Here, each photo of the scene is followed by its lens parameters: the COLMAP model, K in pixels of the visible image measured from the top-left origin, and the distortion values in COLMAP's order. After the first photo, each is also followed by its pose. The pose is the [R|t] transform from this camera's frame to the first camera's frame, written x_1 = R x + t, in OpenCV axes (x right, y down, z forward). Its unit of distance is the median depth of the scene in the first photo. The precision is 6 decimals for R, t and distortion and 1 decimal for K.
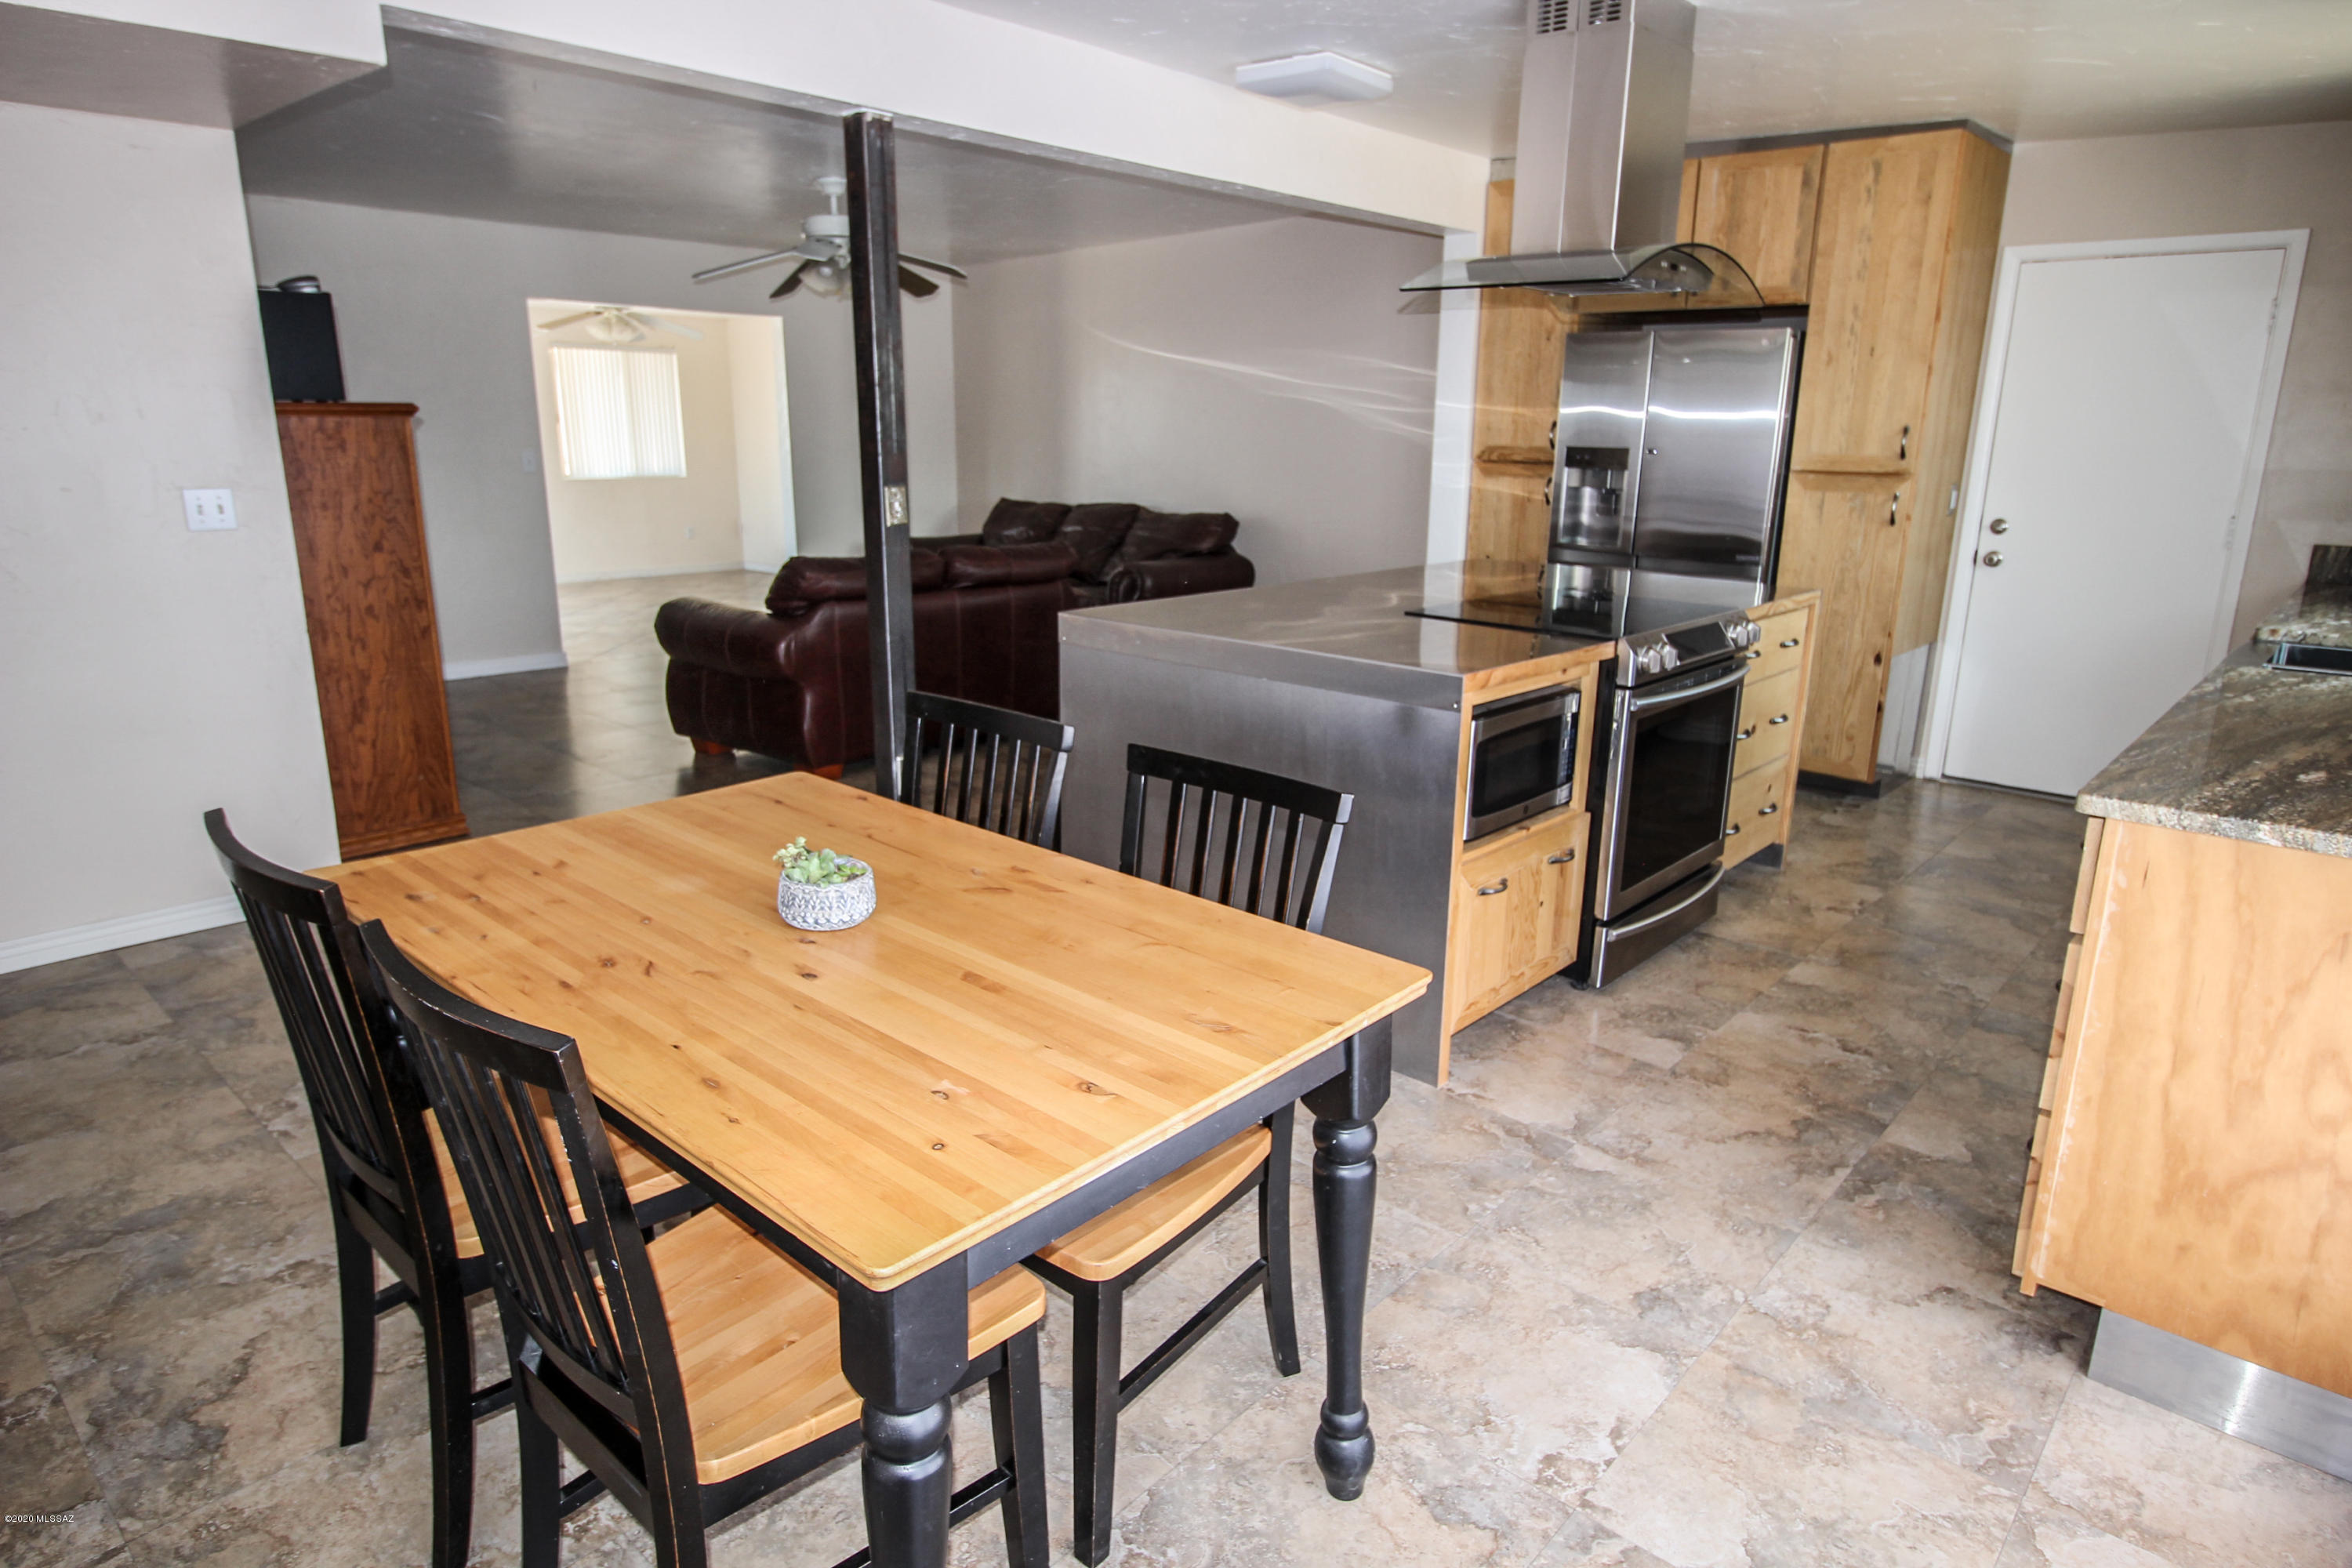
lens RADIAL K [[1364.0, 0, 1180.0], [0, 1364.0, 769.0], [0, 0, 1]] dist [0.008249, -0.015515]
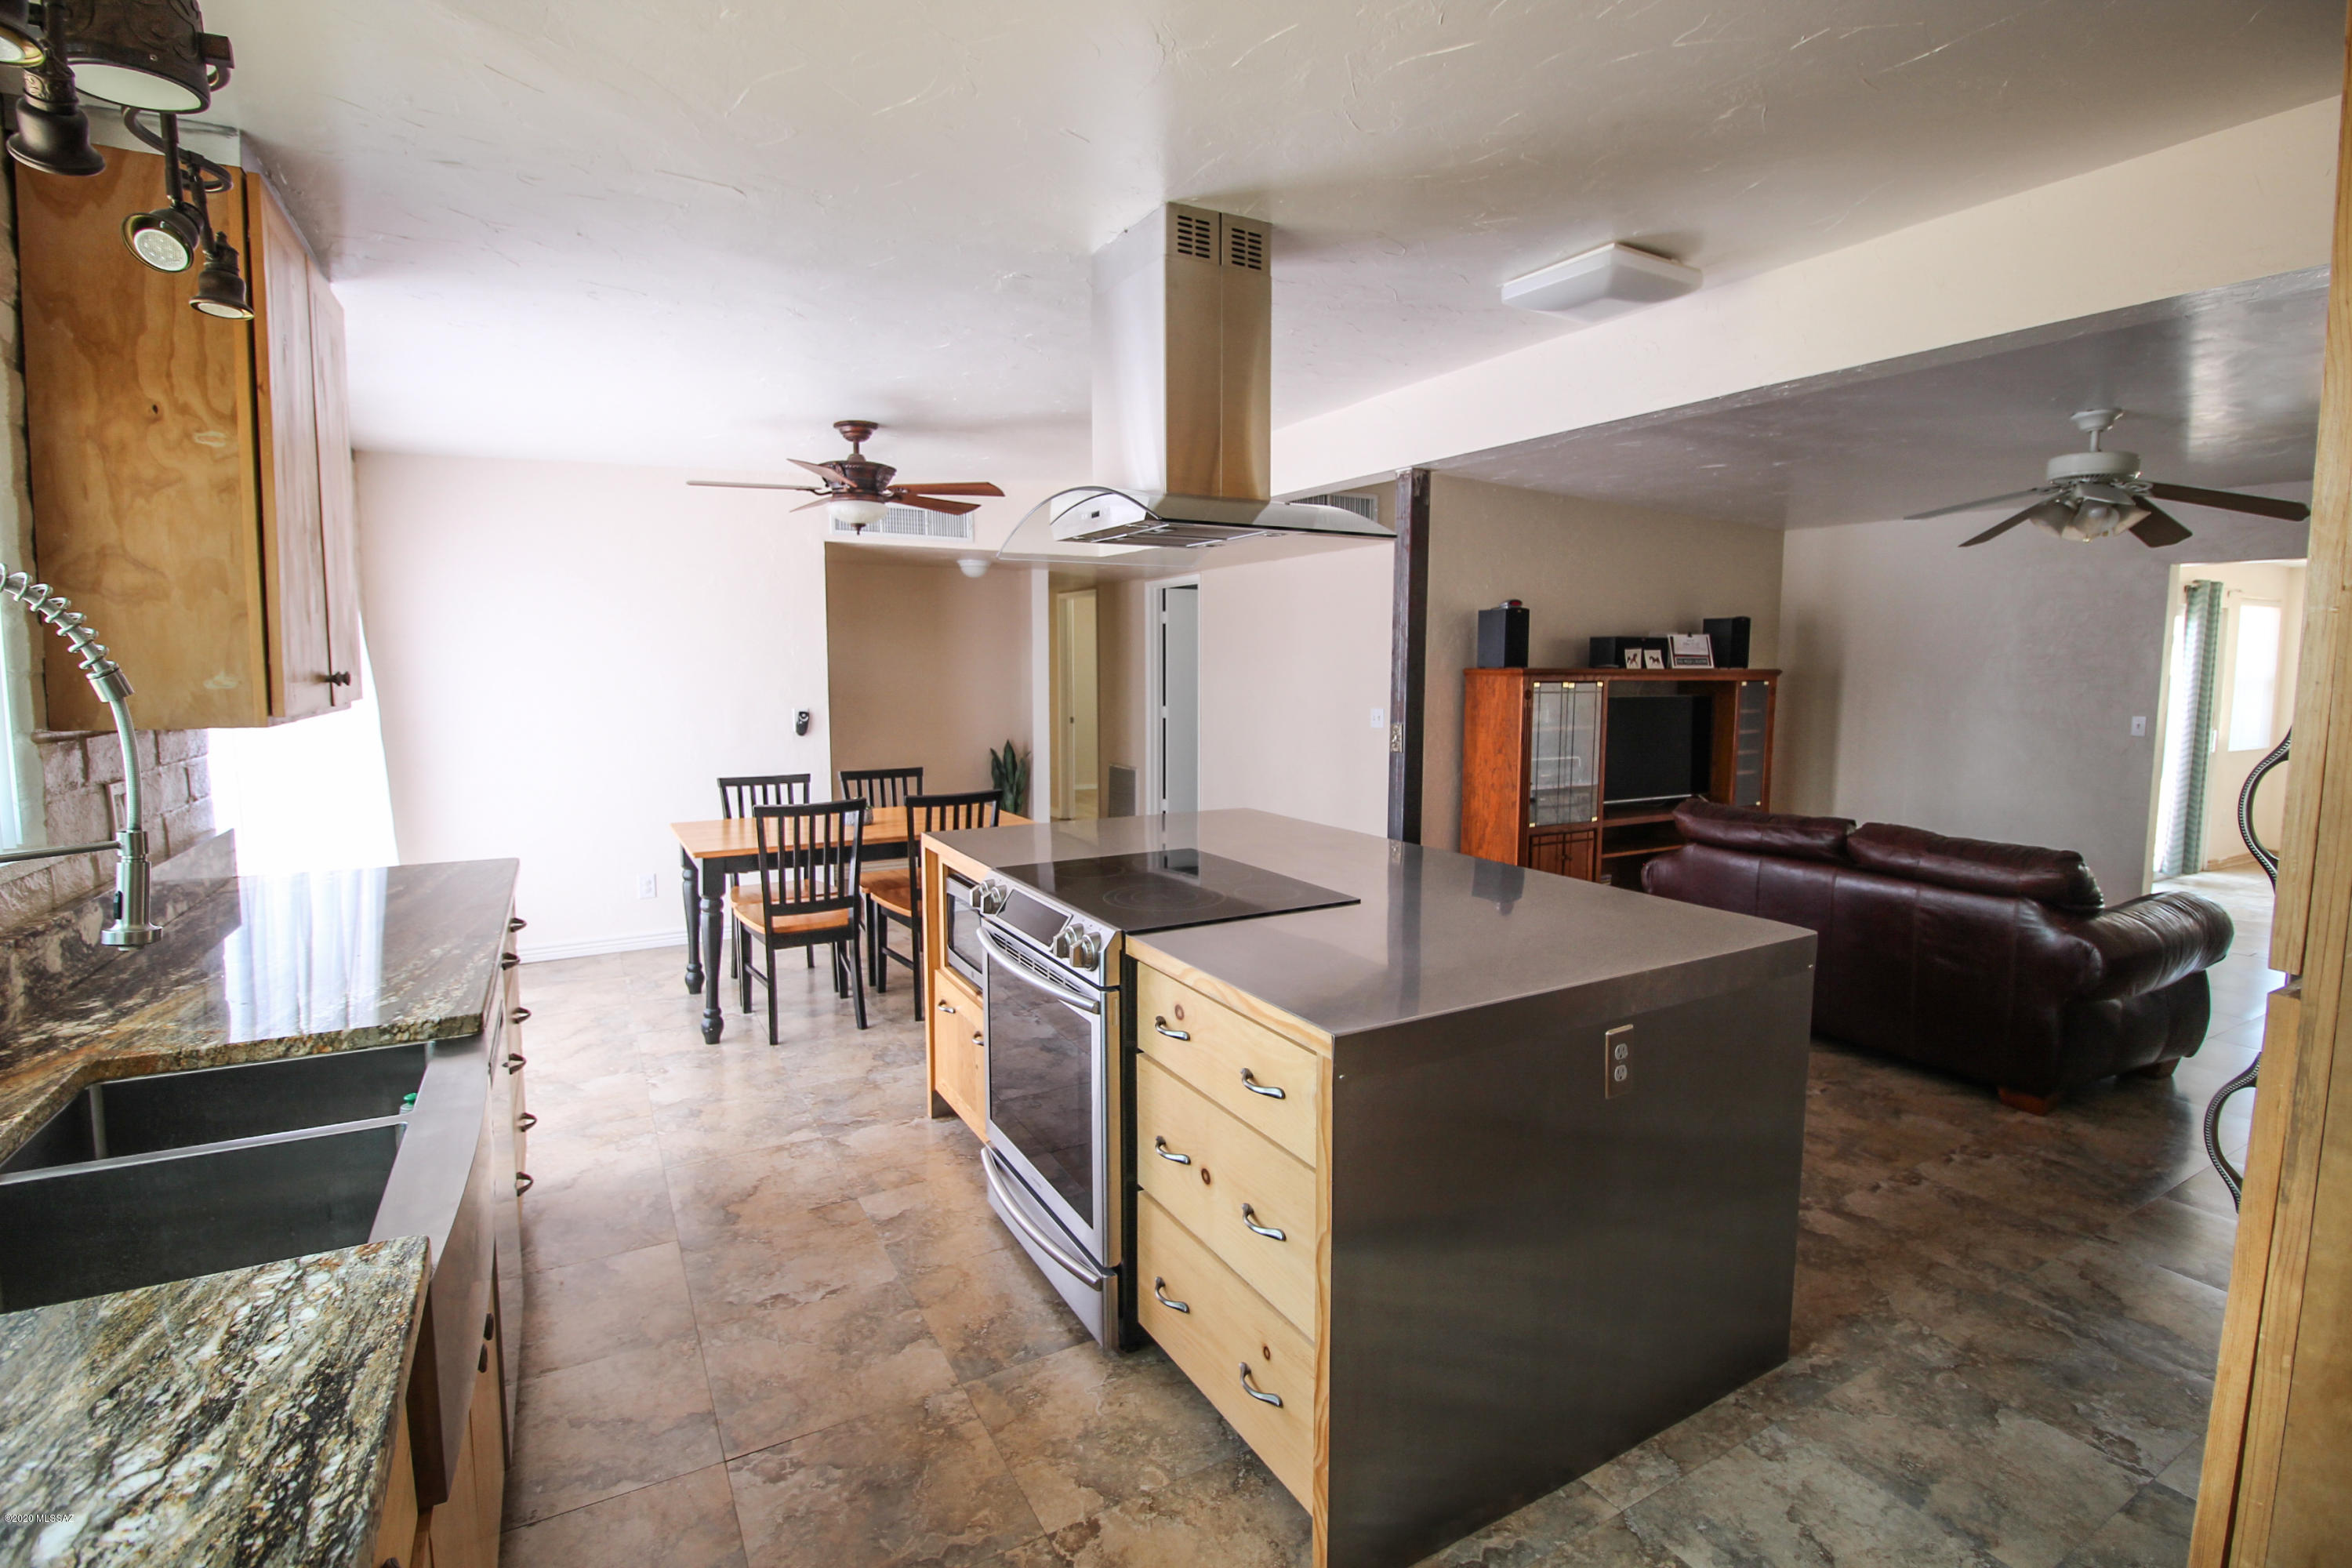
lens RADIAL K [[1096.2, 0, 1187.9], [0, 1096.2, 768.0], [0, 0, 1]] dist [0.000969, -0.013394]
pose [[-0.308954, 0.077366, -0.947925, 0.728880], [-0.245682, 0.956366, 0.158130, -0.232204], [0.918797, 0.281743, -0.276465, 0.902230]]
